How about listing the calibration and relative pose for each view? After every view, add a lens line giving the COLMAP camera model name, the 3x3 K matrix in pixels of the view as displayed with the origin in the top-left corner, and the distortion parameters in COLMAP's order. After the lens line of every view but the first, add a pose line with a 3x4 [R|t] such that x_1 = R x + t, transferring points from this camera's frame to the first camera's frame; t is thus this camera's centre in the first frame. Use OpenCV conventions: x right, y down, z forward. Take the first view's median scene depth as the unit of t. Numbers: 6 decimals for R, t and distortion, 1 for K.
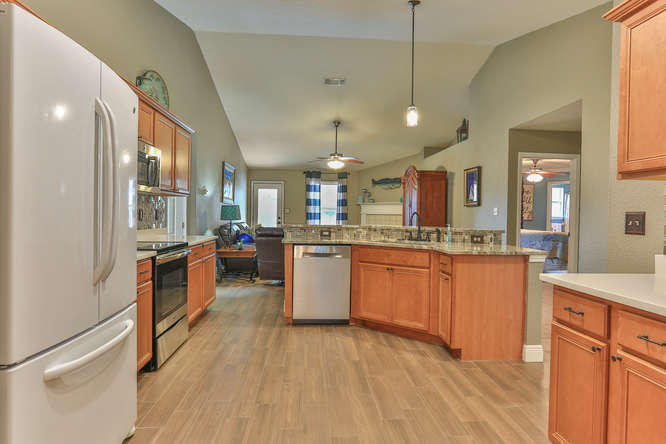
lens RADIAL K [[398.1, 0, 330.7], [0, 398.1, 219.5], [0, 0, 1]] dist [-0.002528, 0.001448]
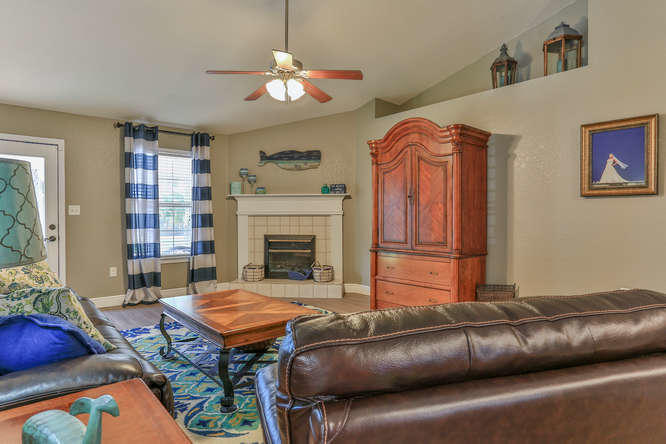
lens RADIAL K [[398.1, 0, 330.7], [0, 398.1, 219.5], [0, 0, 1]] dist [-0.002528, 0.001448]
pose [[0.812734, -0.020874, 0.582260, -0.135392], [0.019640, 0.999772, 0.008427, -0.009878], [-0.582303, 0.004587, 0.812959, 0.492496]]
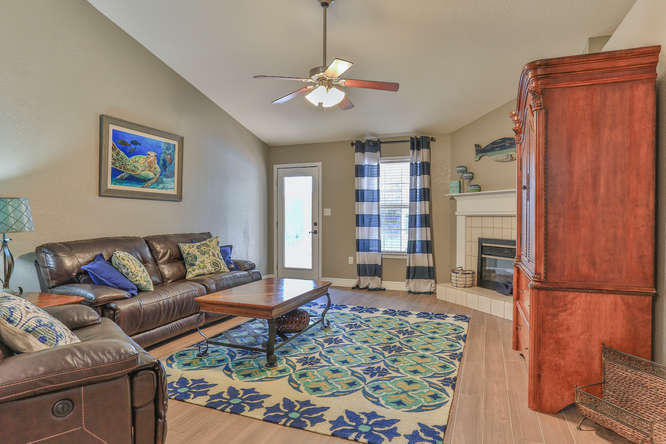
lens RADIAL K [[398.1, 0, 330.7], [0, 398.1, 219.5], [0, 0, 1]] dist [-0.002528, 0.001448]
pose [[0.900766, -0.009919, -0.434192, 0.152707], [0.006041, 0.999929, -0.010311, -0.004362], [0.434263, 0.006665, 0.900761, 0.473208]]
